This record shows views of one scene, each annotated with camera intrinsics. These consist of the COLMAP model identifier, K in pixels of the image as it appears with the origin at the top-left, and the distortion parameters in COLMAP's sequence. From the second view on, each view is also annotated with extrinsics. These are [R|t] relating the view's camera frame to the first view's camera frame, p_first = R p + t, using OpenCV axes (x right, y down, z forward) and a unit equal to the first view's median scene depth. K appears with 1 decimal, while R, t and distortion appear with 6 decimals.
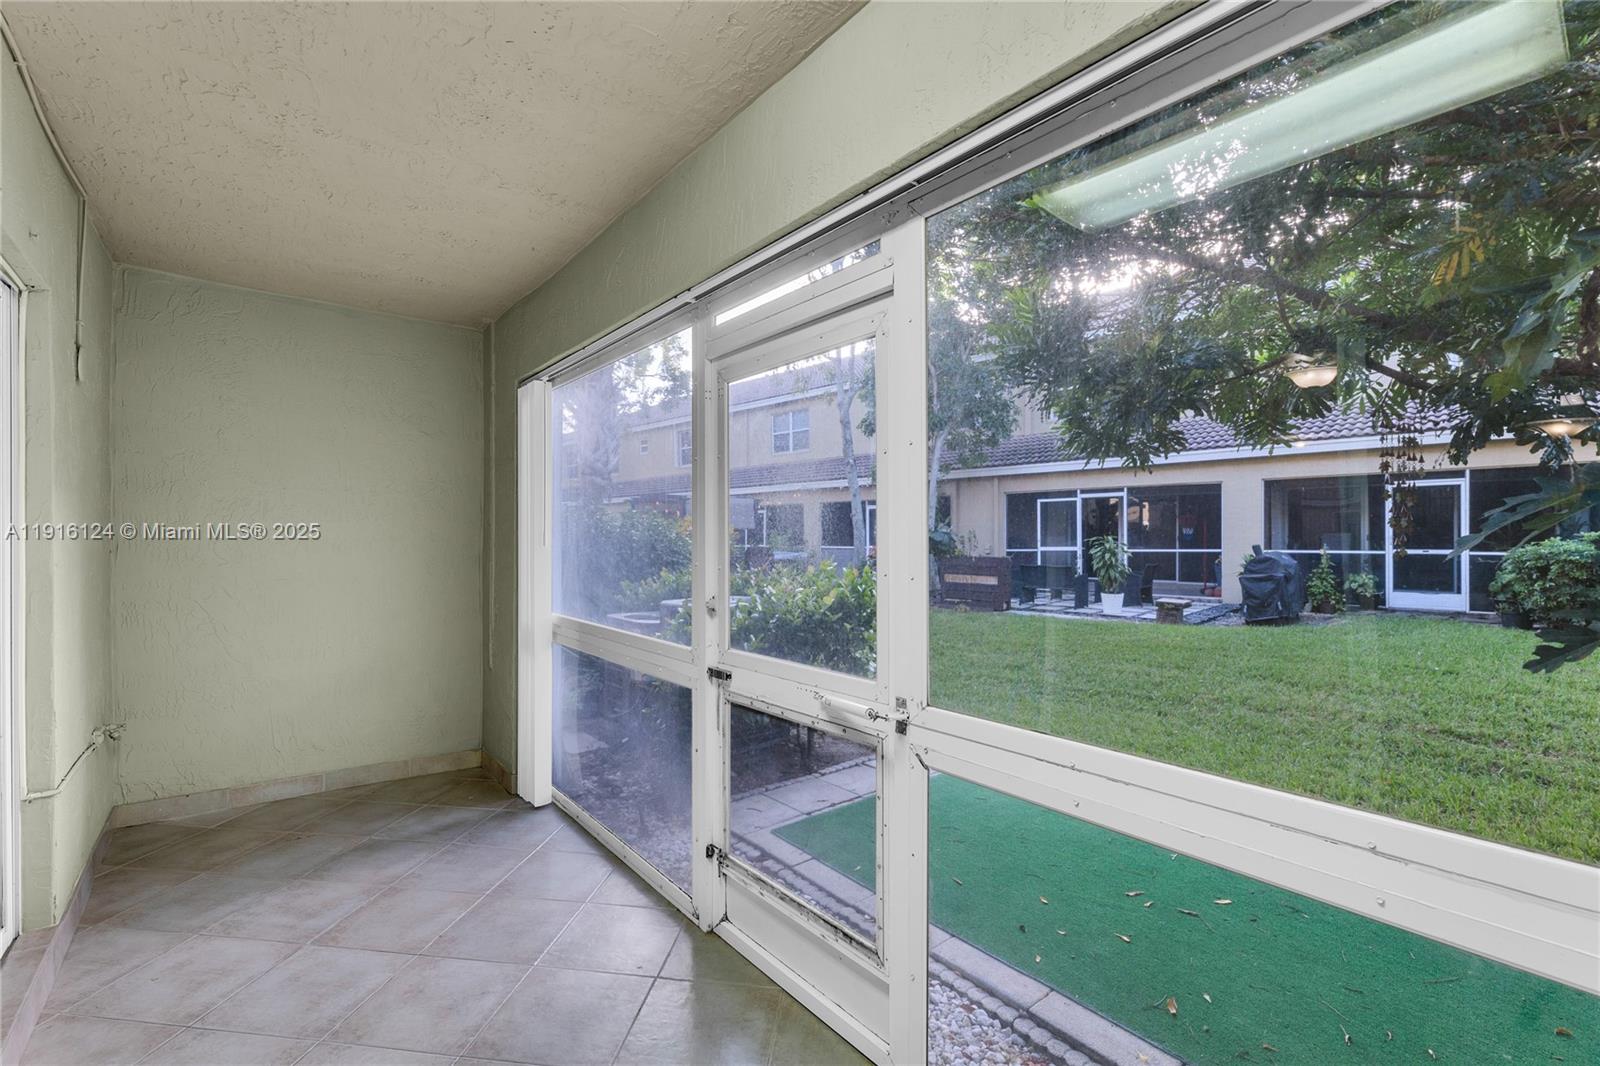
lens RADIAL K [[691.5, 0, 799.3], [0, 691.5, 532.8], [0, 0, 1]] dist [0.001380, -0.000396]
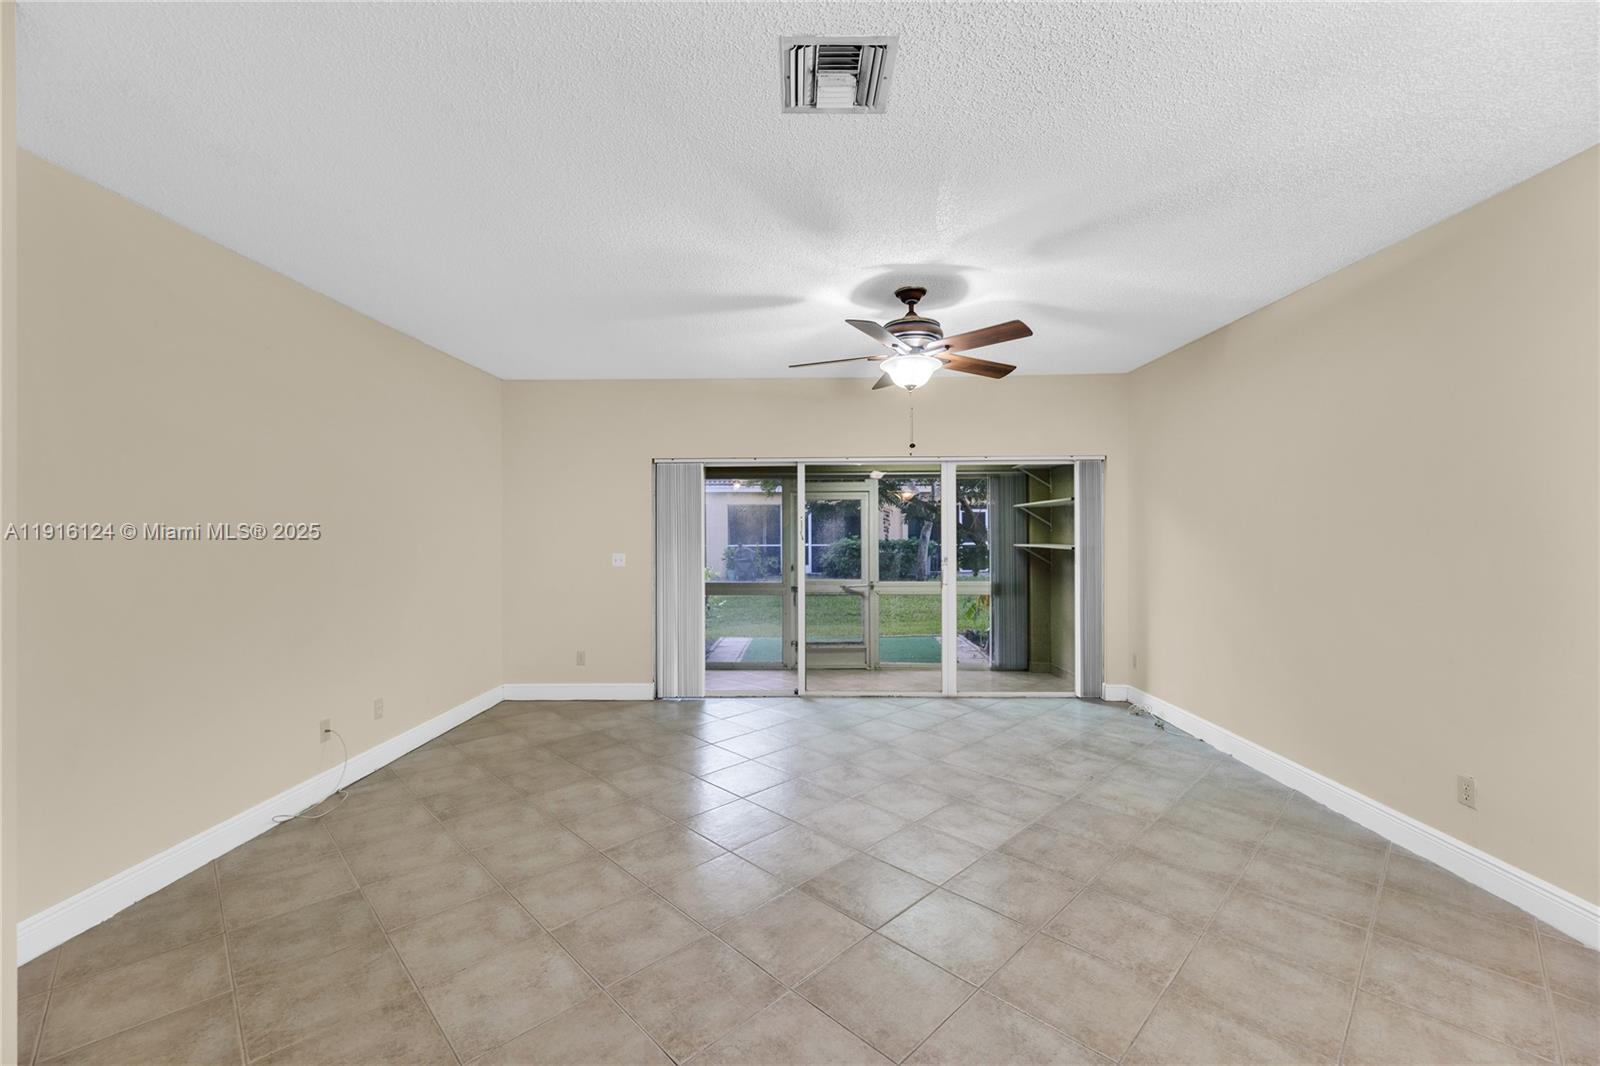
lens RADIAL K [[650.6, 0, 799.0], [0, 650.6, 533.2], [0, 0, 1]] dist [0.001350, -0.000156]
pose [[0.635453, -0.005883, 0.772117, -2.430113], [0.004110, 0.999983, 0.004237, -0.062337], [-0.772128, 0.000481, 0.635466, -0.934196]]
